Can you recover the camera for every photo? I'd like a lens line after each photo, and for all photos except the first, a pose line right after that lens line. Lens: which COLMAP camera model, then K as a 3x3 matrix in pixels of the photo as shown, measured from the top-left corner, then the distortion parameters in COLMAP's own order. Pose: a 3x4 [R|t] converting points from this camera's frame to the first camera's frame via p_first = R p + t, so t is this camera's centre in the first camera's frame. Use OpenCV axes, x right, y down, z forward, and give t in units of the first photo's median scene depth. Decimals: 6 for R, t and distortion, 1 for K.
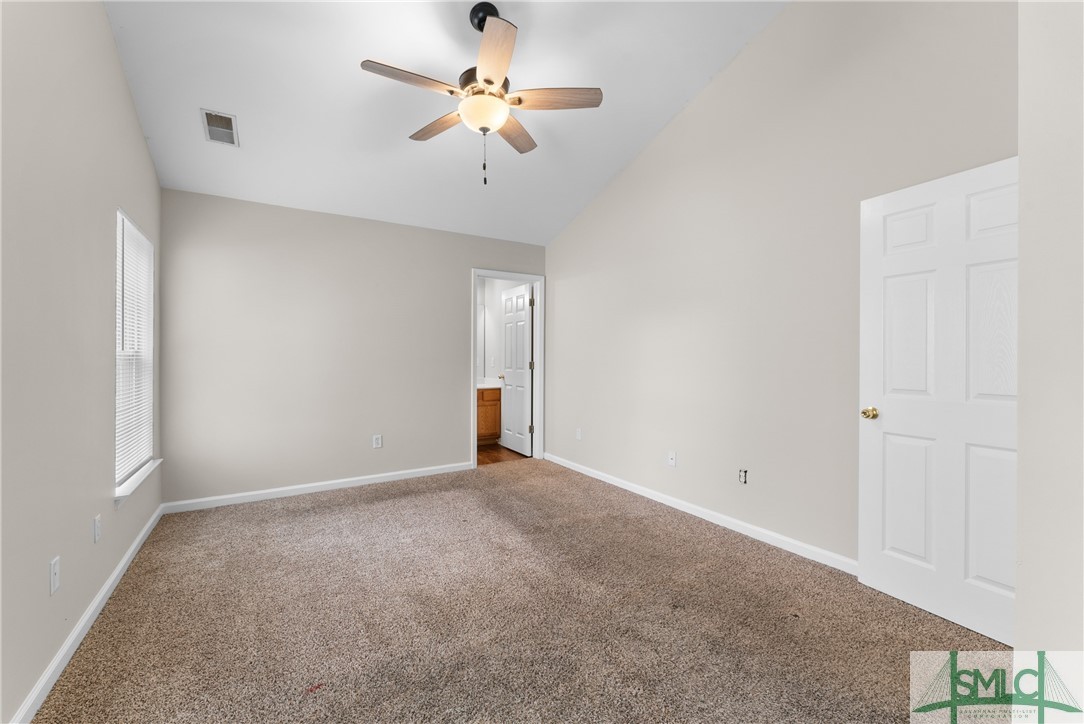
lens RADIAL K [[446.7, 0, 542.0], [0, 446.7, 362.0], [0, 0, 1]] dist [0.000430, 0.000045]
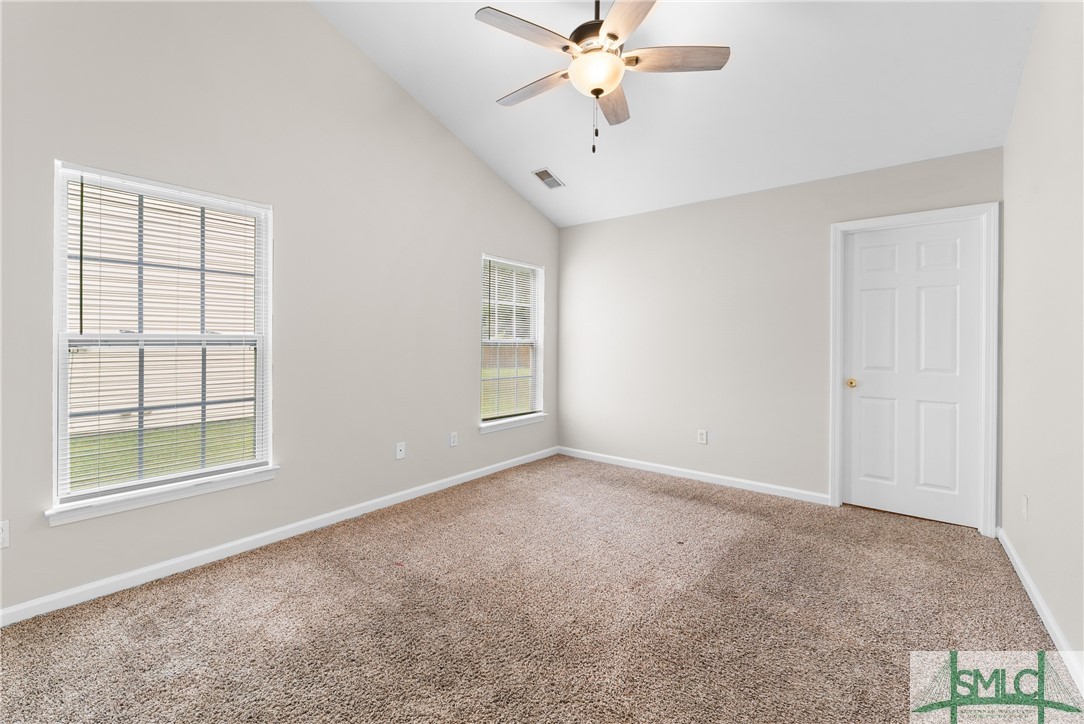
lens RADIAL K [[460.9, 0, 542.4], [0, 460.9, 341.9], [0, 0, 1]] dist [-0.000223, -0.000015]
pose [[0.332150, 0.000144, -0.943227, 0.511310], [-0.024258, 0.999671, -0.008389, -0.004423], [0.942915, 0.025668, 0.332044, 0.431593]]
